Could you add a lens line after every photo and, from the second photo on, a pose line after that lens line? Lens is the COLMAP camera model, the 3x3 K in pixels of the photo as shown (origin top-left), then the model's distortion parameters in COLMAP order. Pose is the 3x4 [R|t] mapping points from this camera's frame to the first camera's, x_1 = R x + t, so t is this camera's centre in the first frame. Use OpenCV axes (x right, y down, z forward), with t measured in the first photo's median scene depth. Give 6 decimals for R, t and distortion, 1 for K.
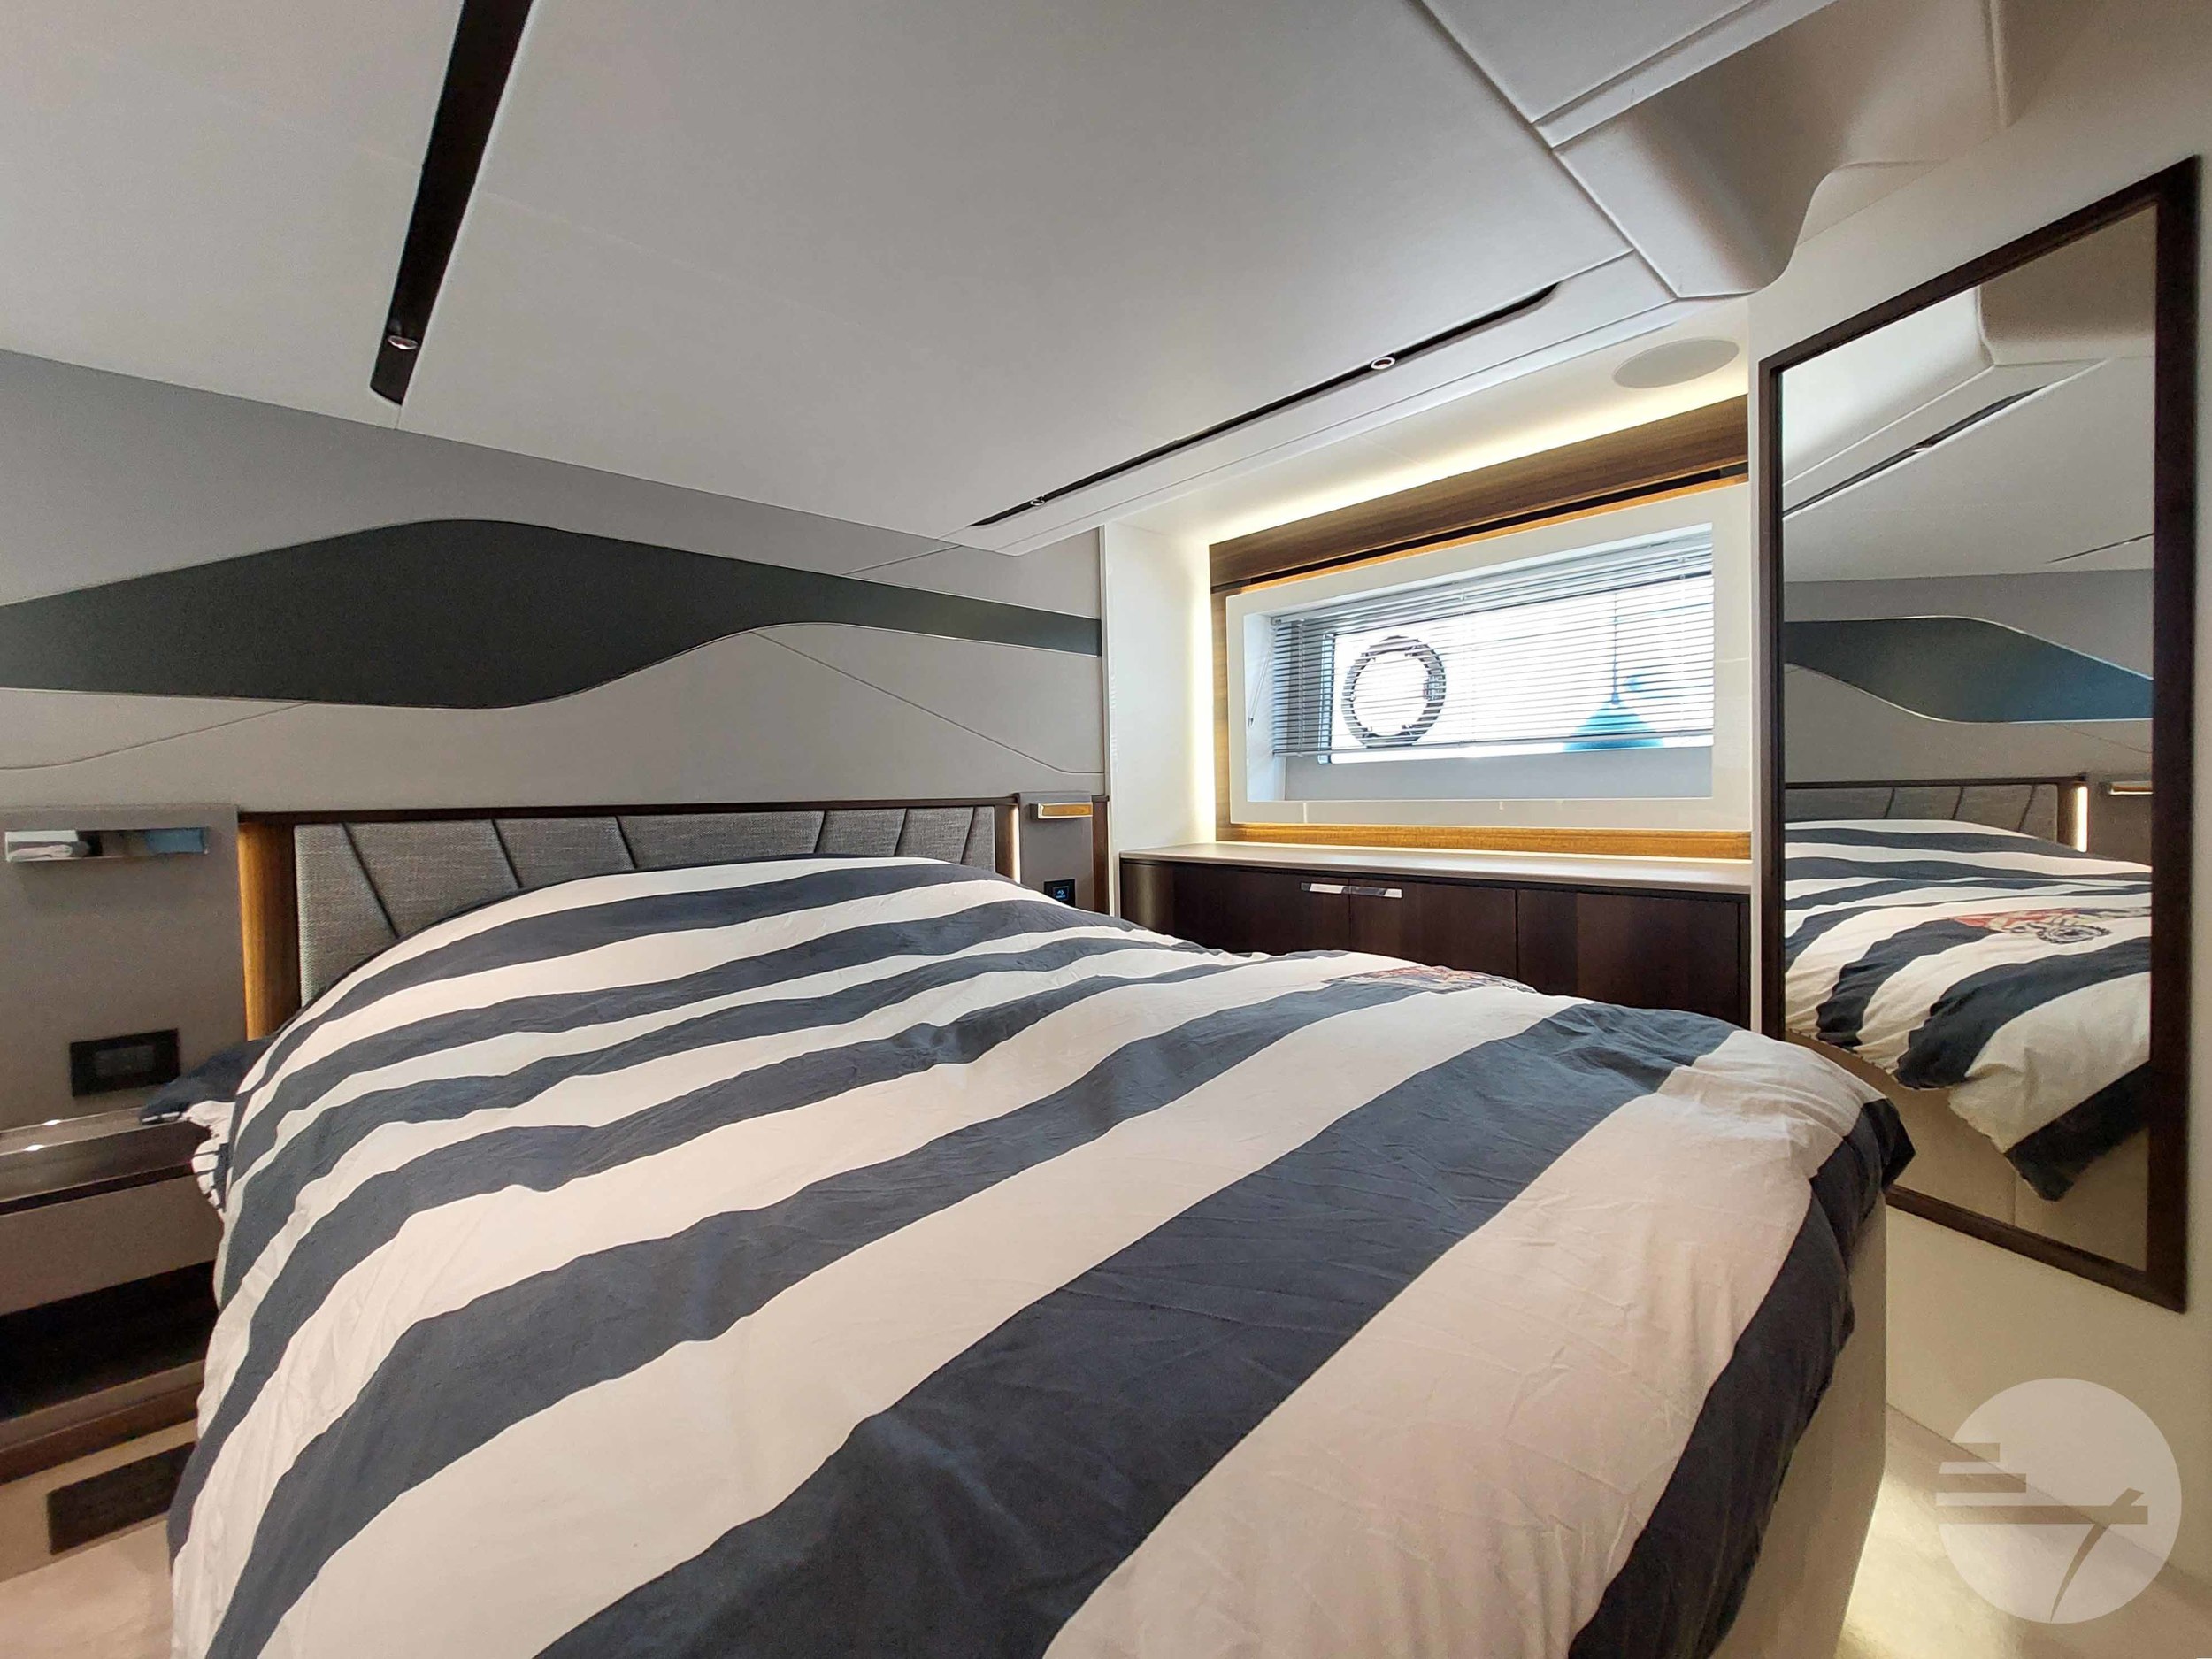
lens RADIAL K [[897.7, 0, 1112.8], [0, 897.7, 814.2], [0, 0, 1]] dist [0.000538, -0.008141]
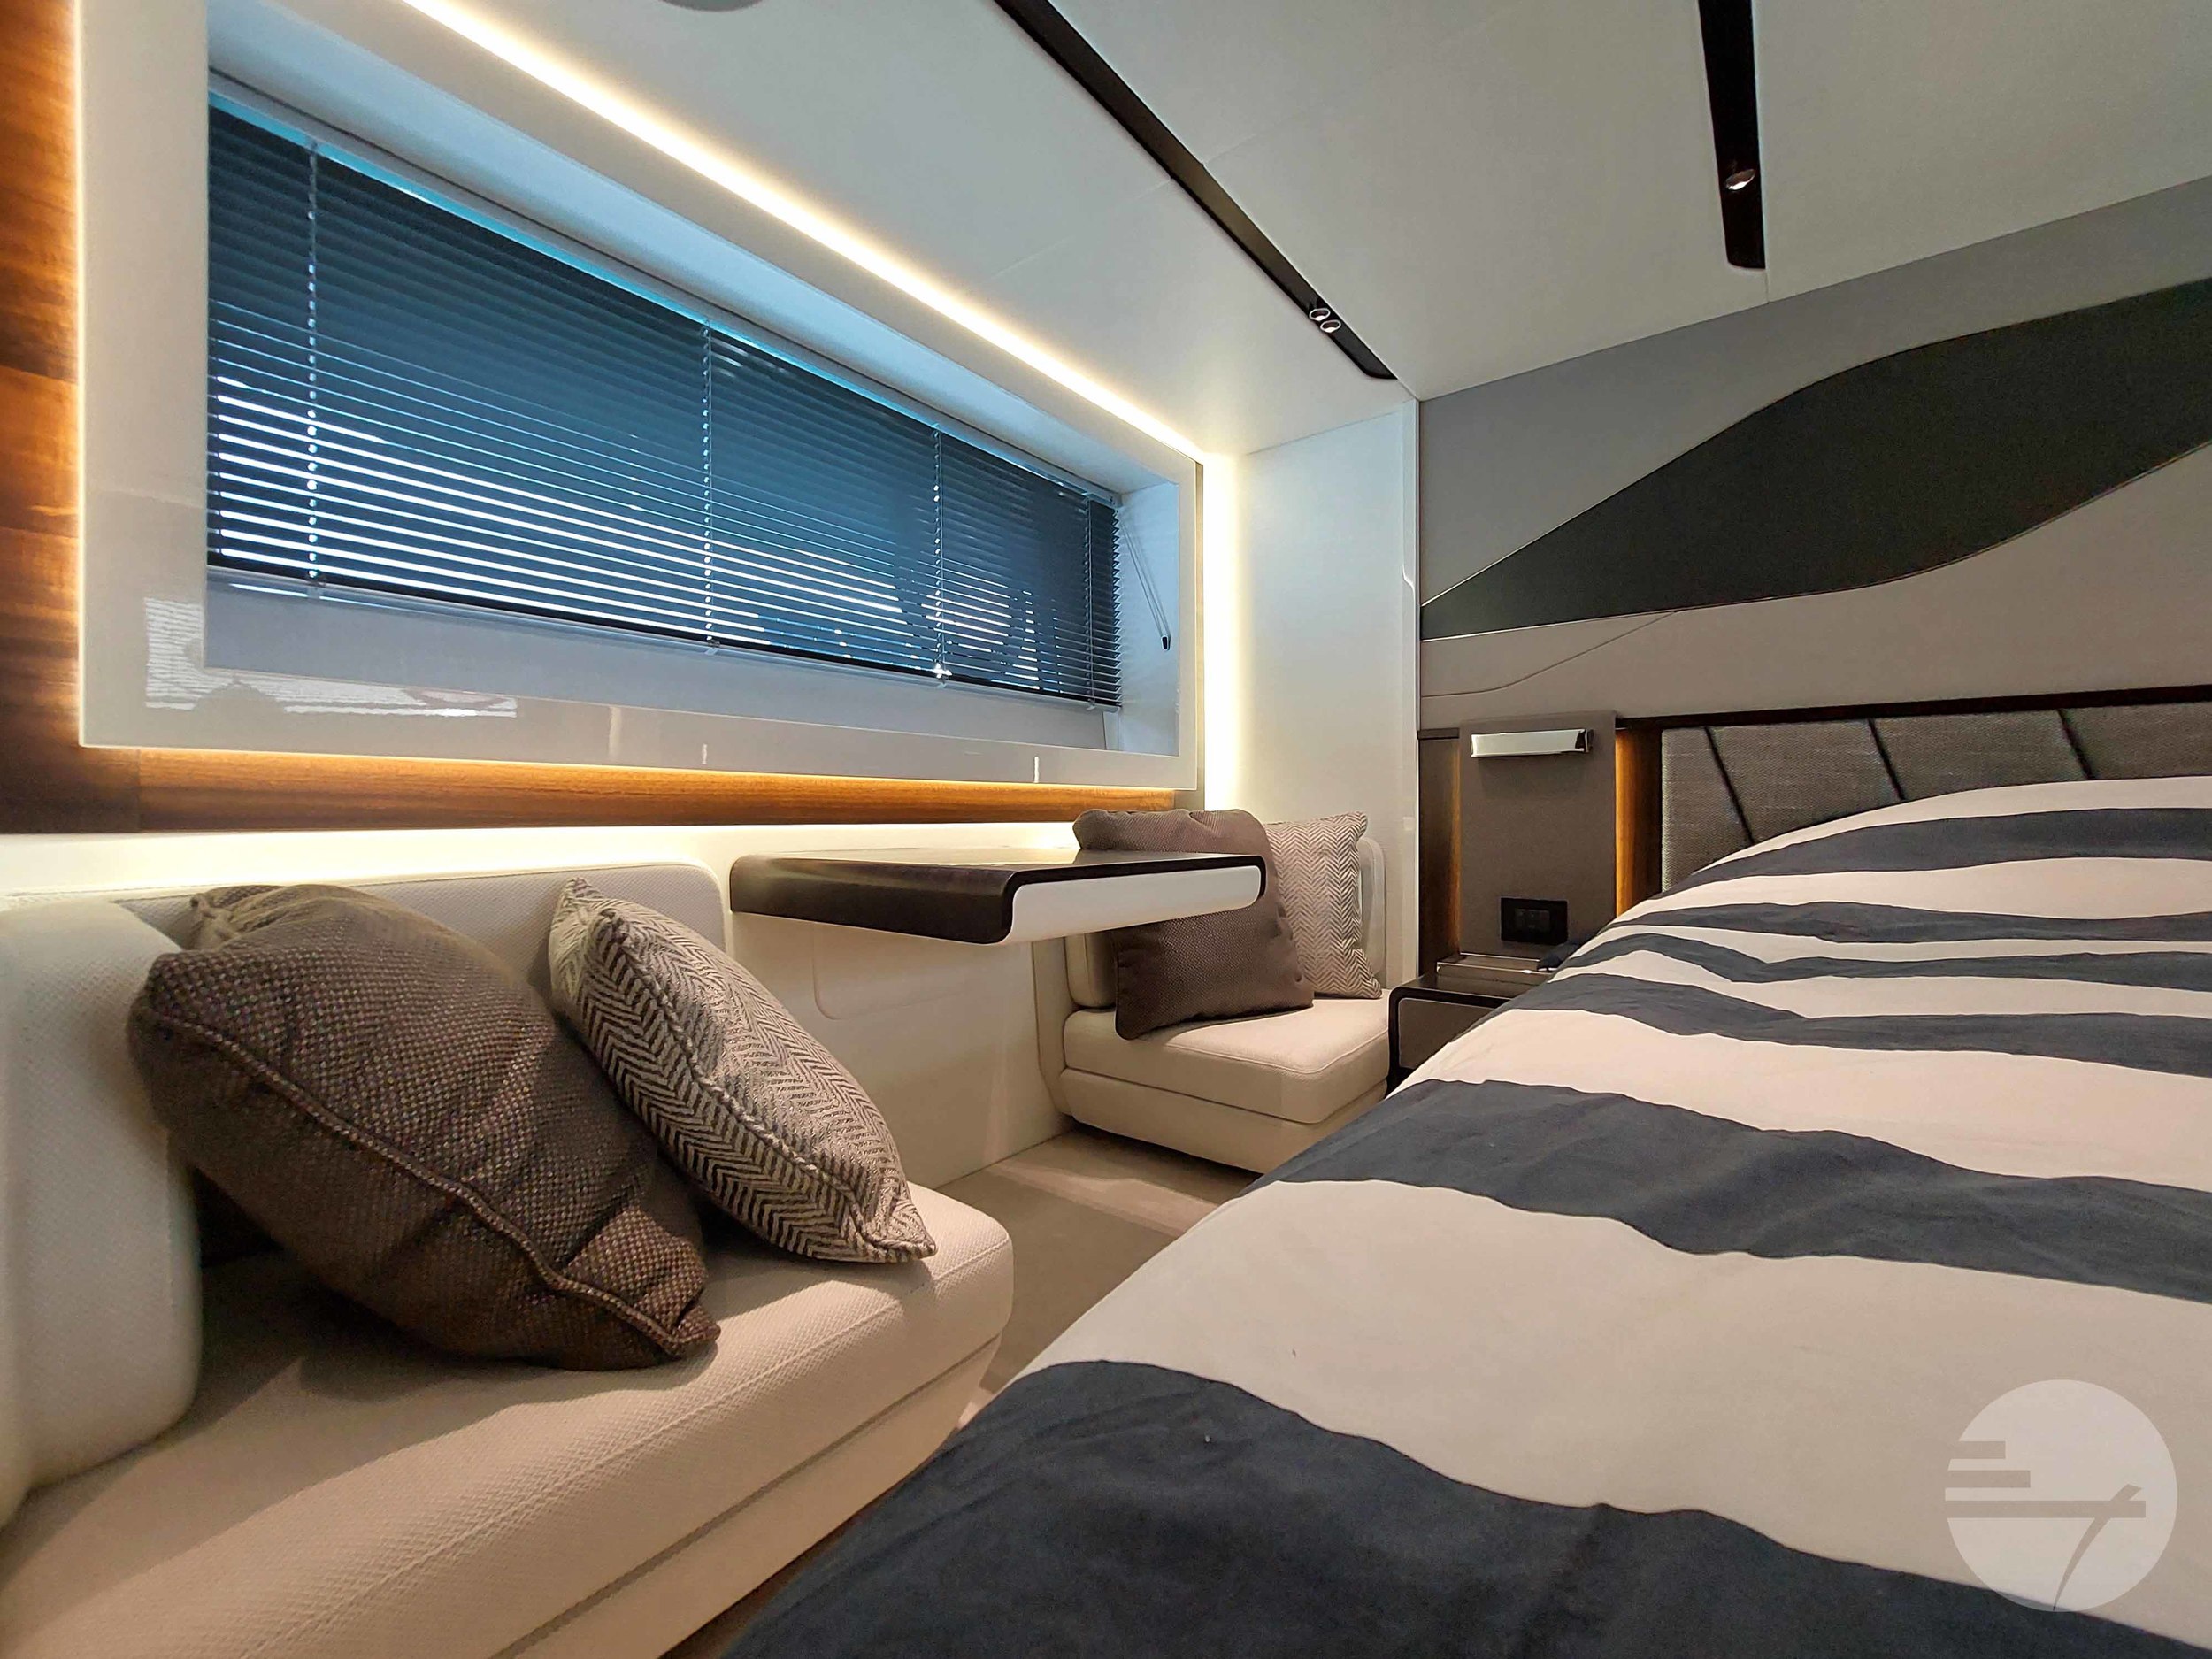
lens RADIAL K [[887.9, 0, 1111.9], [0, 887.9, 814.0], [0, 0, 1]] dist [-0.000505, -0.000282]
pose [[0.166213, 0.023806, -0.985802, 0.009021], [-0.018977, 0.999601, 0.020939, 0.068041], [0.985907, 0.015228, 0.166599, 0.122253]]
